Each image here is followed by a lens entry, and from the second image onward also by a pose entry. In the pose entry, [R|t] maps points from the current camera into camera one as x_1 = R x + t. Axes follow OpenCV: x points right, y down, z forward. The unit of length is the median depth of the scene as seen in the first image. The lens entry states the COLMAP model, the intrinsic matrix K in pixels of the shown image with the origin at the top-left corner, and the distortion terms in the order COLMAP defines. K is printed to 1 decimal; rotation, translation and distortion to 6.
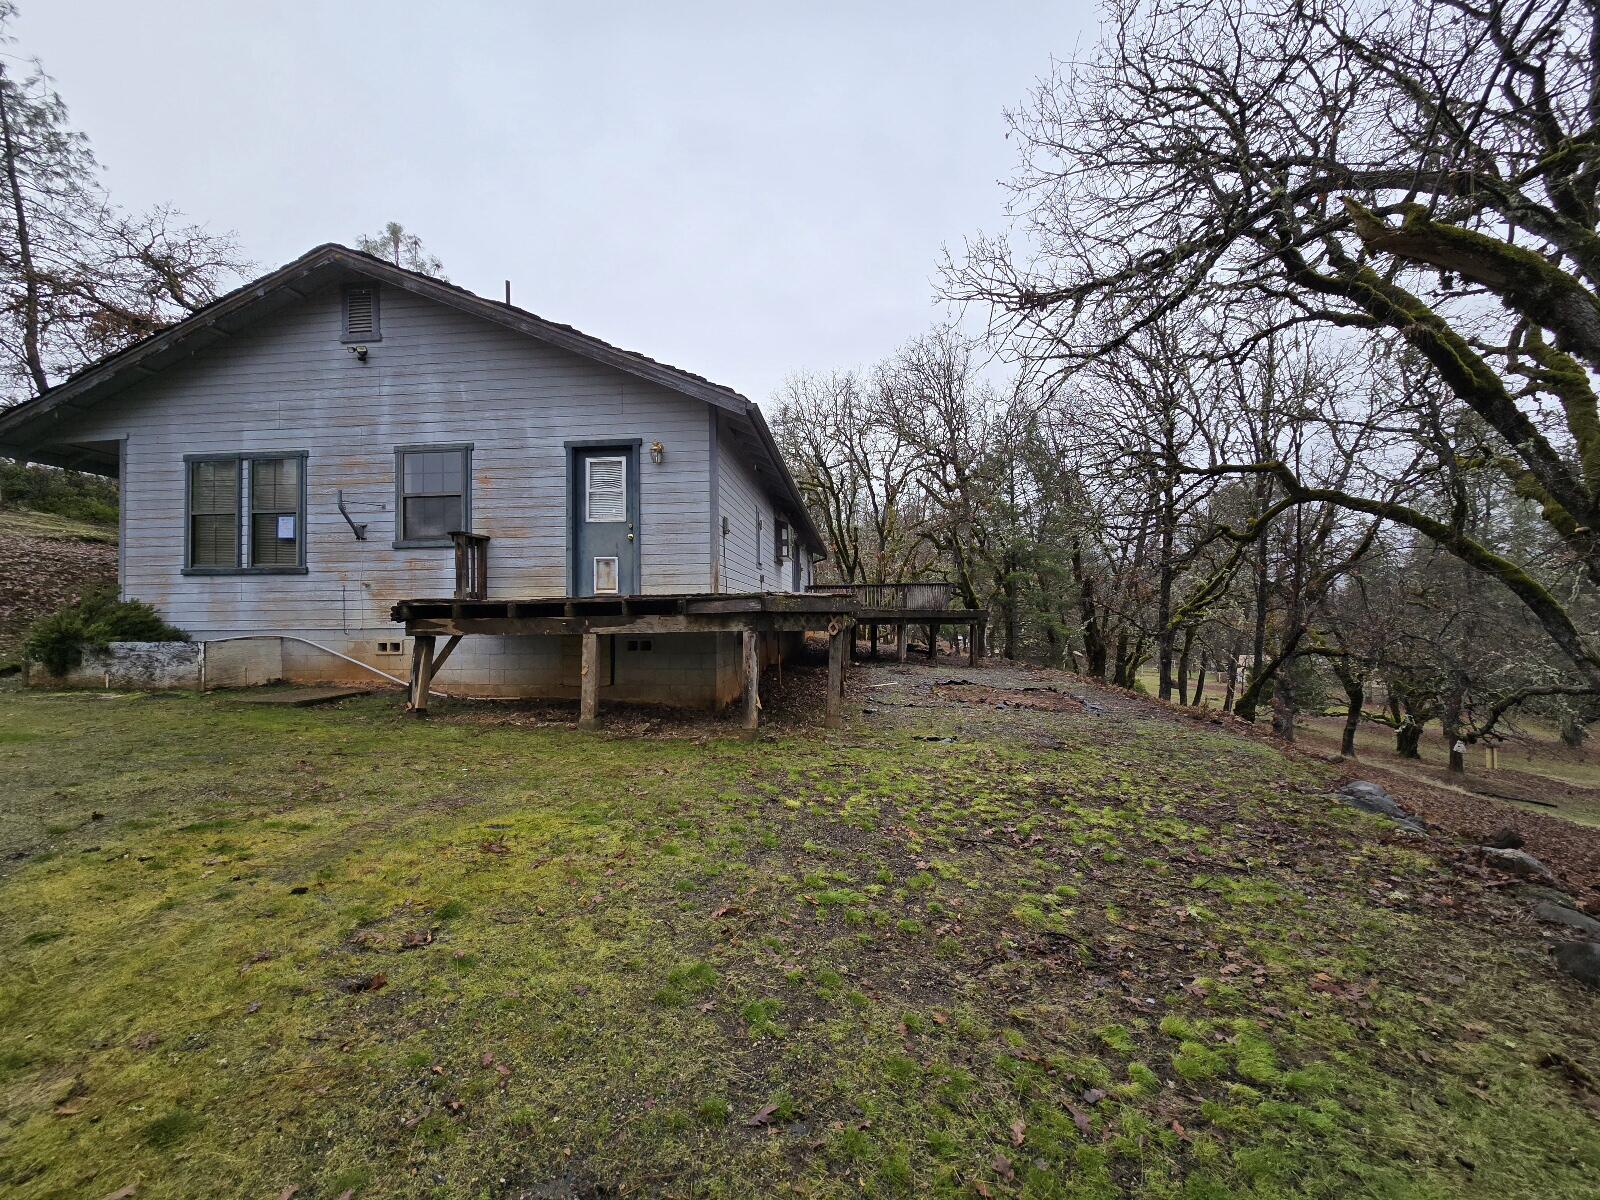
lens RADIAL K [[651.8, 0, 793.0], [0, 651.8, 600.6], [0, 0, 1]] dist [-0.007000, 0.001906]
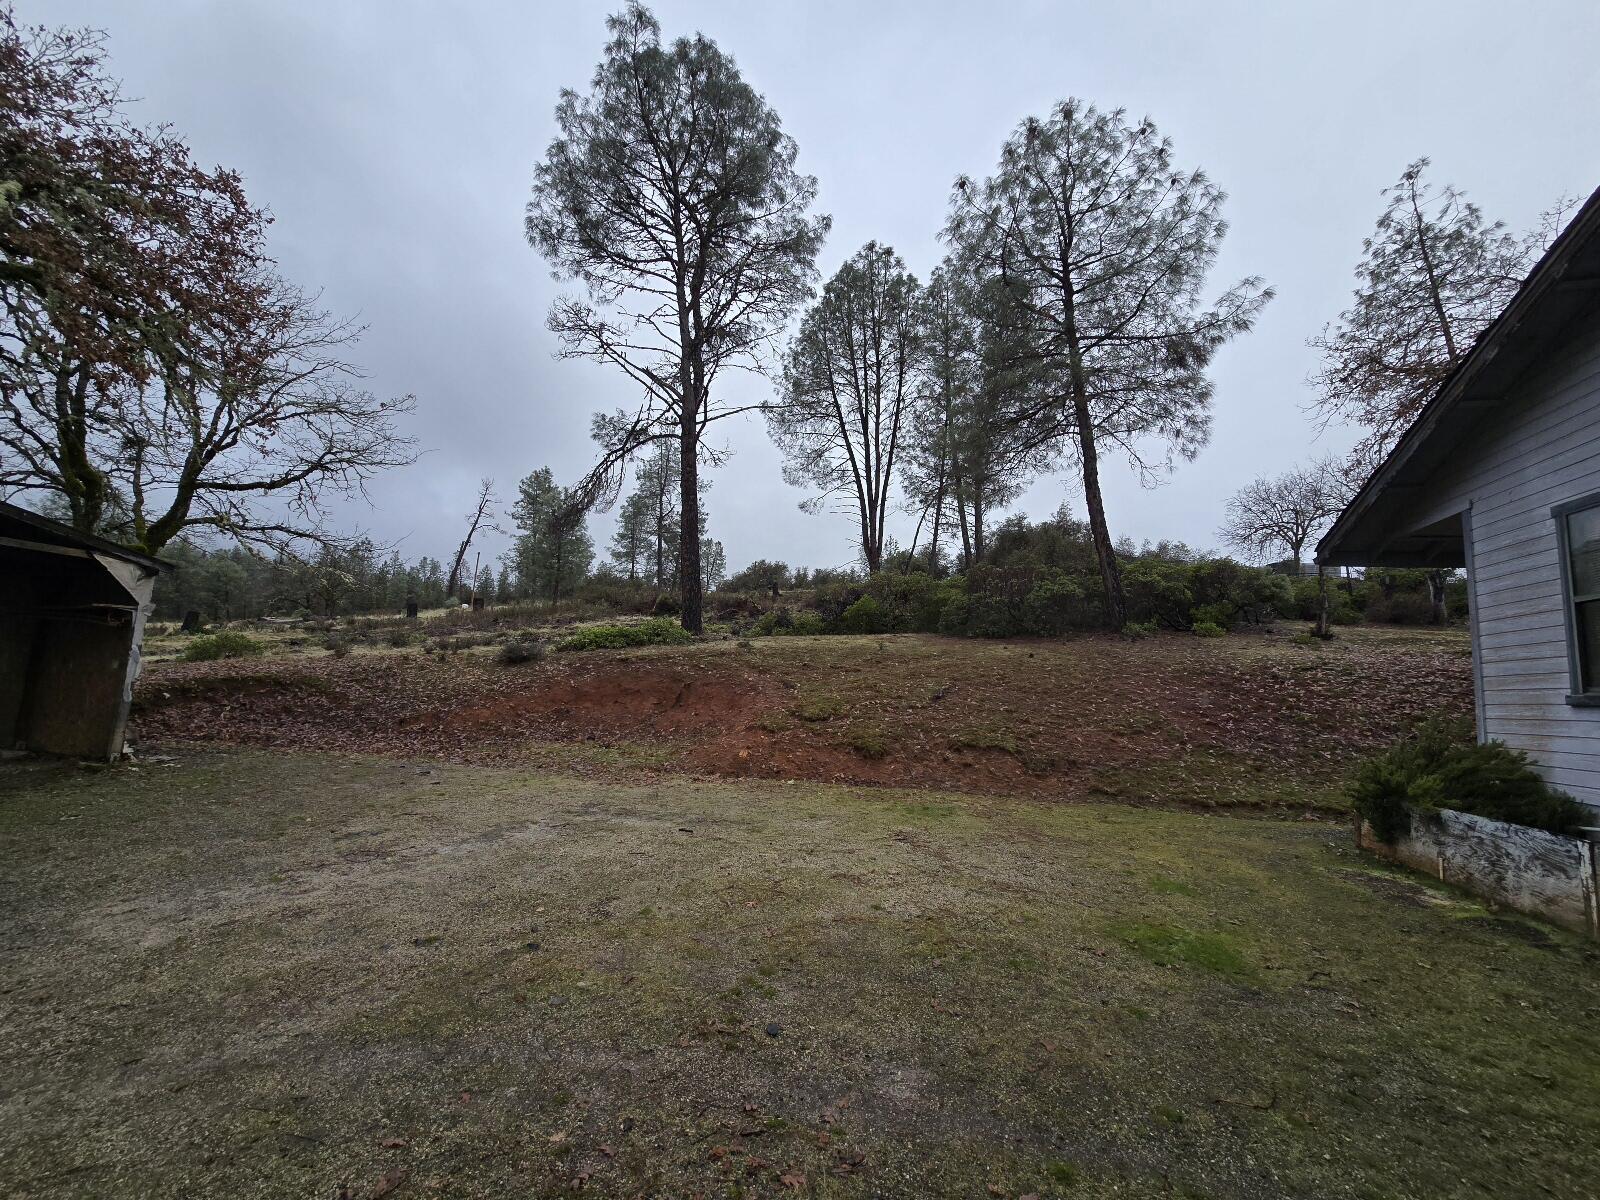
lens RADIAL K [[651.8, 0, 794.4], [0, 651.8, 603.7], [0, 0, 1]] dist [-0.007000, 0.001906]
pose [[-0.147593, -0.128613, -0.980650, -0.246464], [-0.038859, 0.991498, -0.124187, -0.030867], [0.988285, 0.019778, -0.151336, 0.389686]]
